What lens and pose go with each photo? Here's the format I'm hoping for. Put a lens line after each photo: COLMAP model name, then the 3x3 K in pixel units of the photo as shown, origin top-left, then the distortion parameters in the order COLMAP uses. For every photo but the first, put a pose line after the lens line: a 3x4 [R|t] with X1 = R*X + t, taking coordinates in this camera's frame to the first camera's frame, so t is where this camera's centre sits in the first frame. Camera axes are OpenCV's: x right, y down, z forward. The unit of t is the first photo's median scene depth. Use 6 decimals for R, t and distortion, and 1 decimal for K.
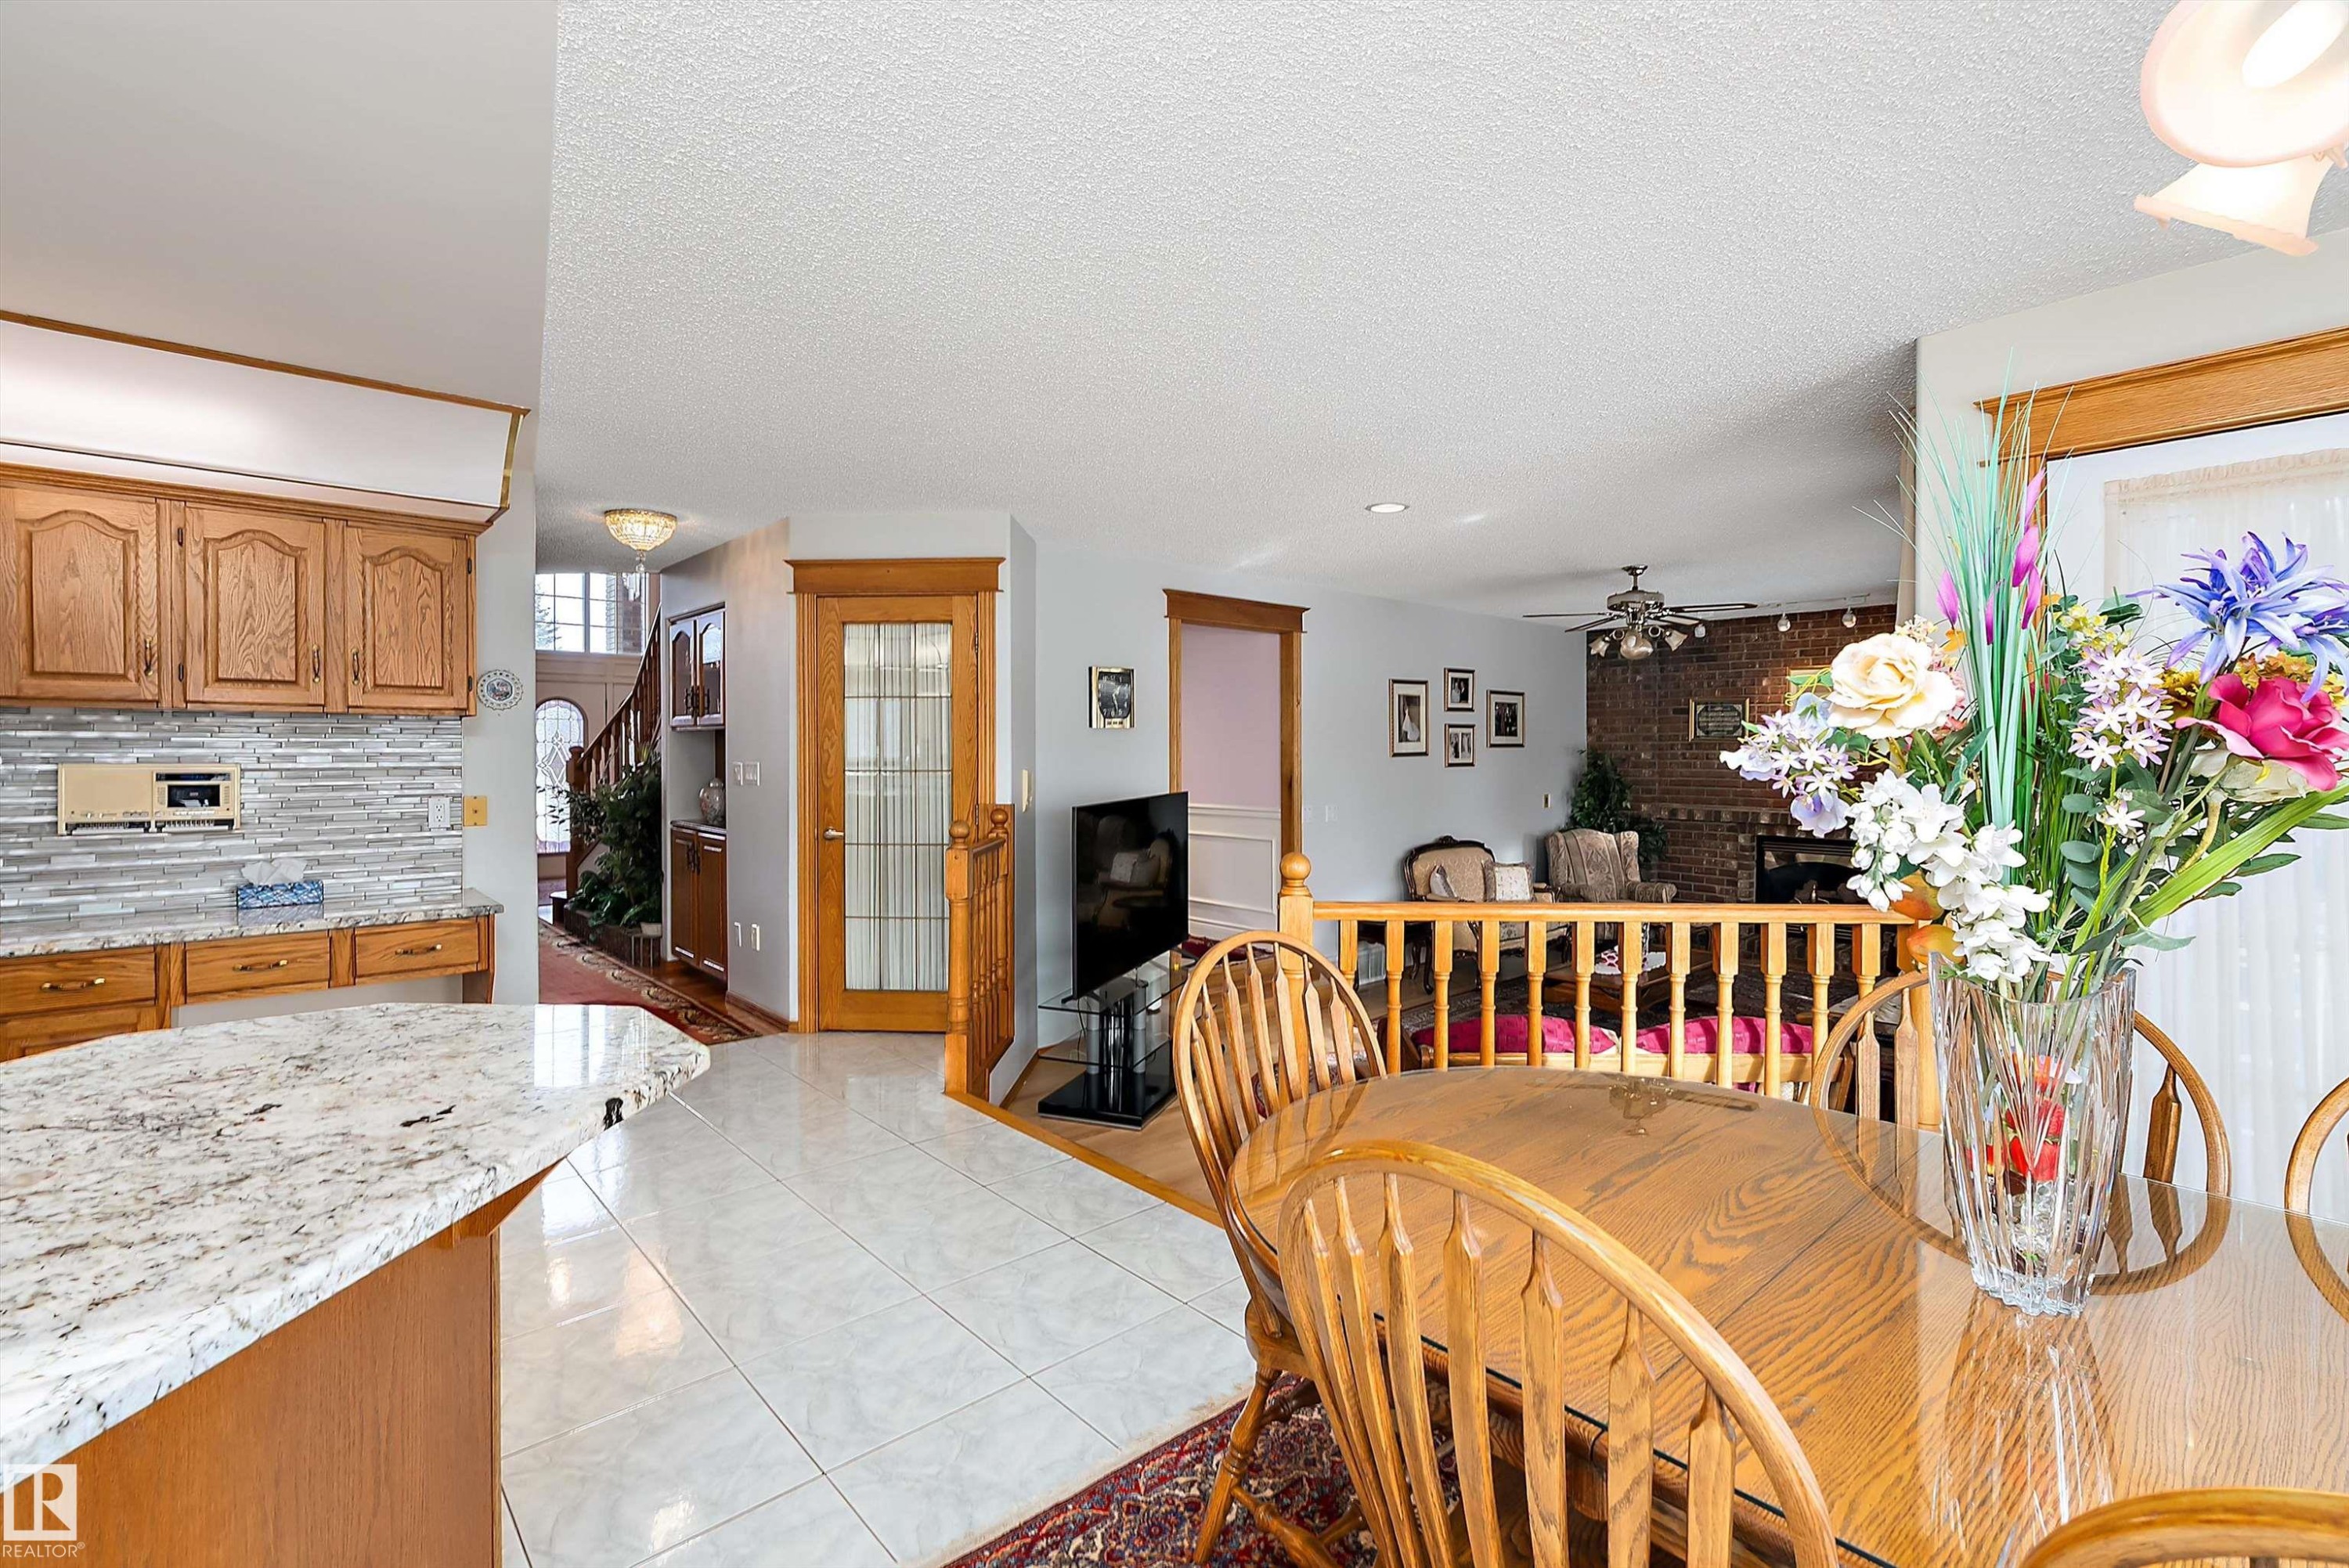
lens RADIAL K [[1072.6, 0, 1174.5], [0, 1072.6, 754.0], [0, 0, 1]] dist [-0.005622, -0.000338]
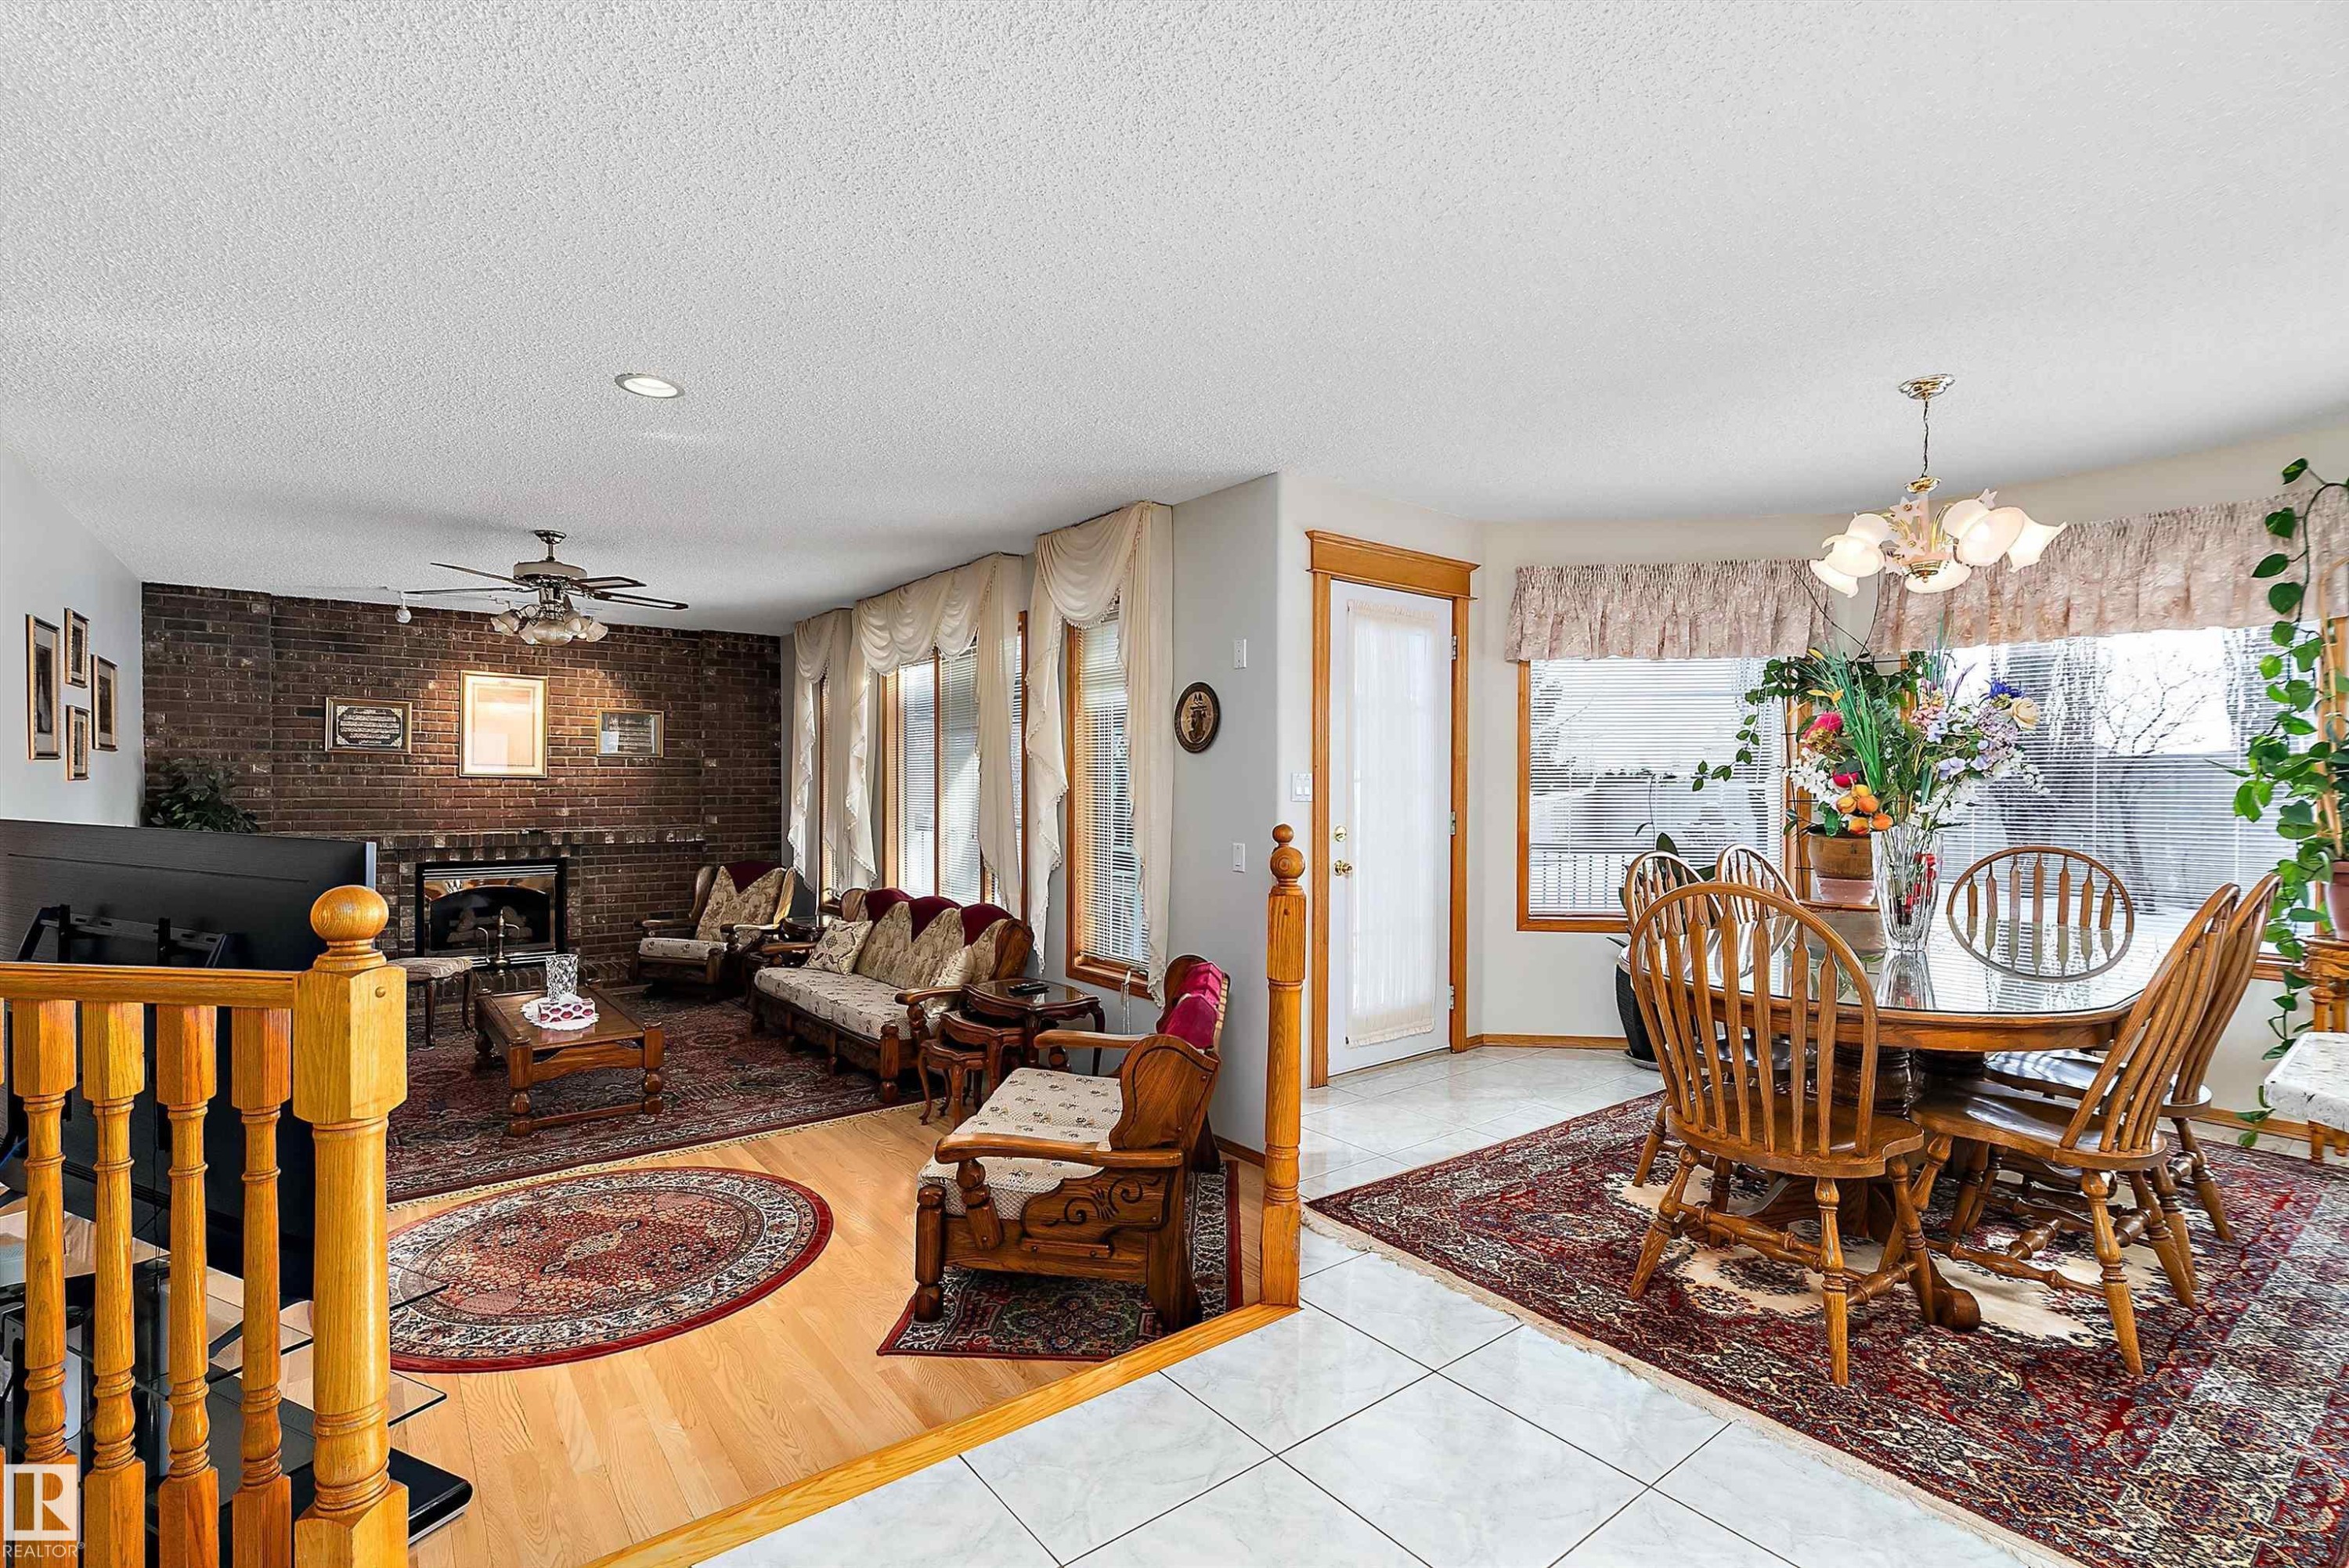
lens RADIAL K [[1056.6, 0, 1154.8], [0, 1056.6, 803.6], [0, 0, 1]] dist [-0.010155, 0.004446]
pose [[0.075886, -0.015087, 0.997002, -0.275682], [-0.001118, 0.999884, 0.015215, 0.016377], [-0.997116, -0.002269, 0.075860, 0.384561]]
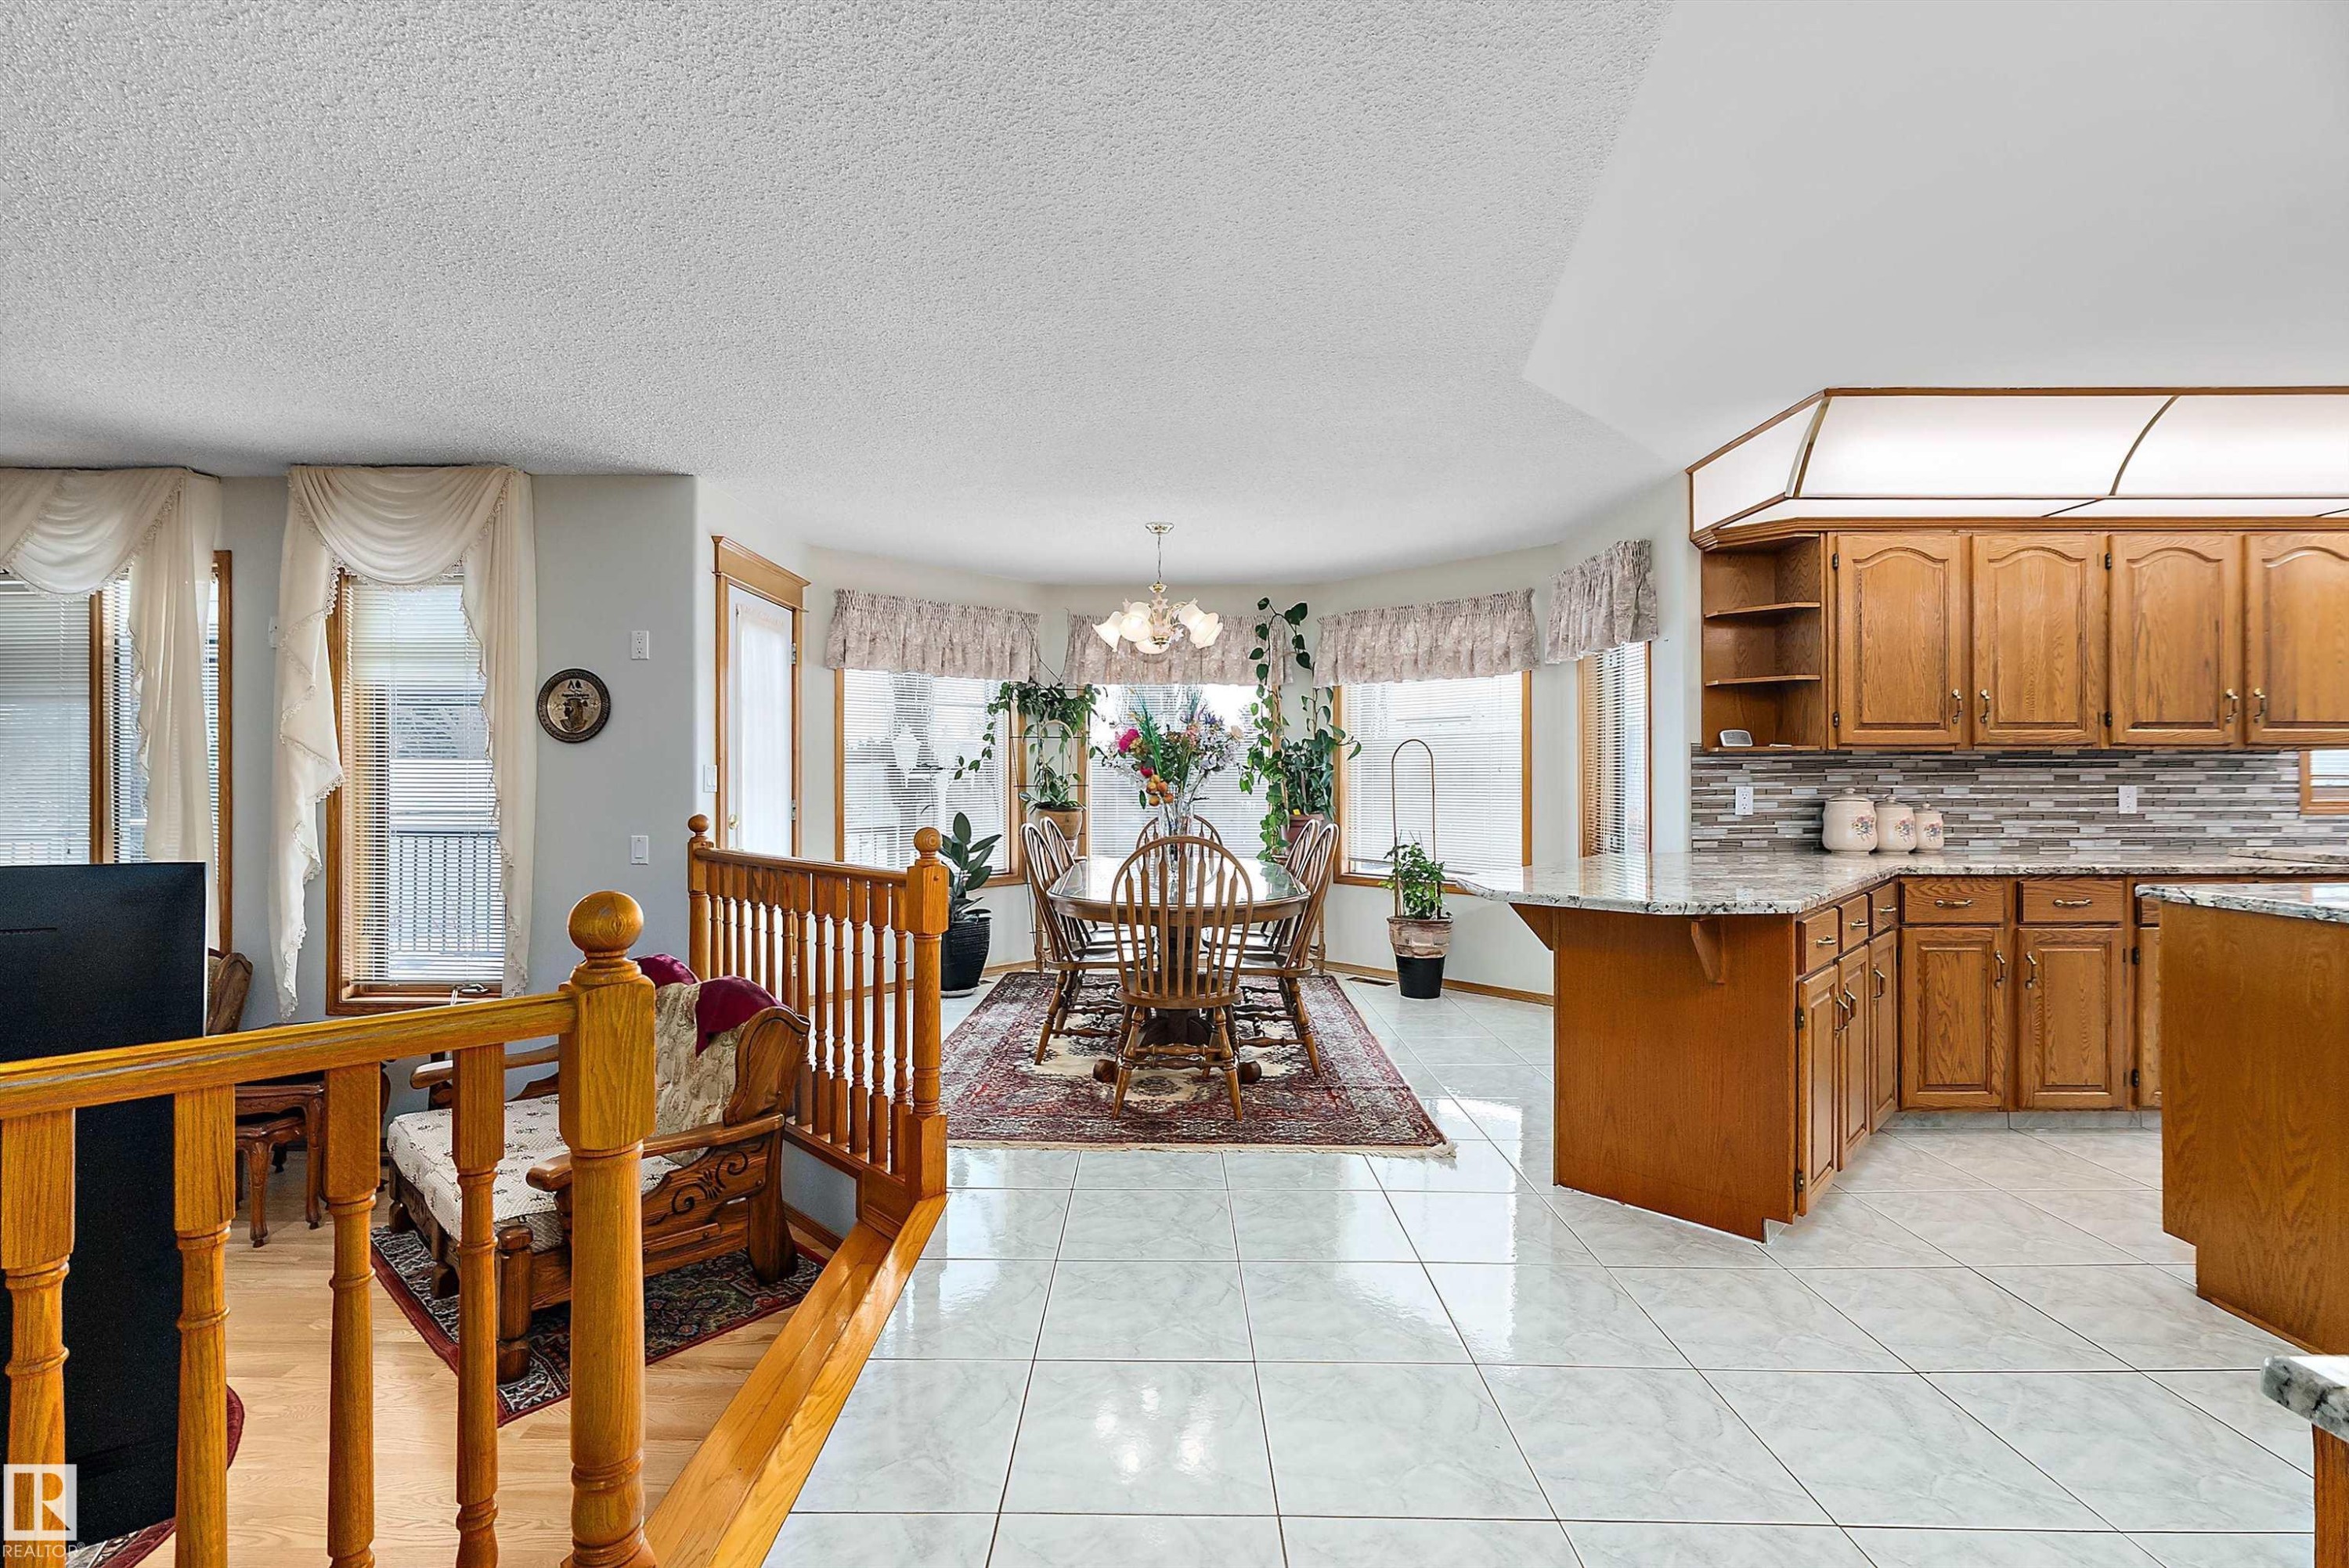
lens RADIAL K [[1050.1, 0, 1151.6], [0, 1050.1, 779.4], [0, 0, 1]] dist [-0.003409, 0.002180]
pose [[-0.733619, -0.001247, 0.679560, -0.285253], [0.003069, 0.999982, 0.005148, 0.014360], [-0.679554, 0.005862, -0.733602, 0.596783]]
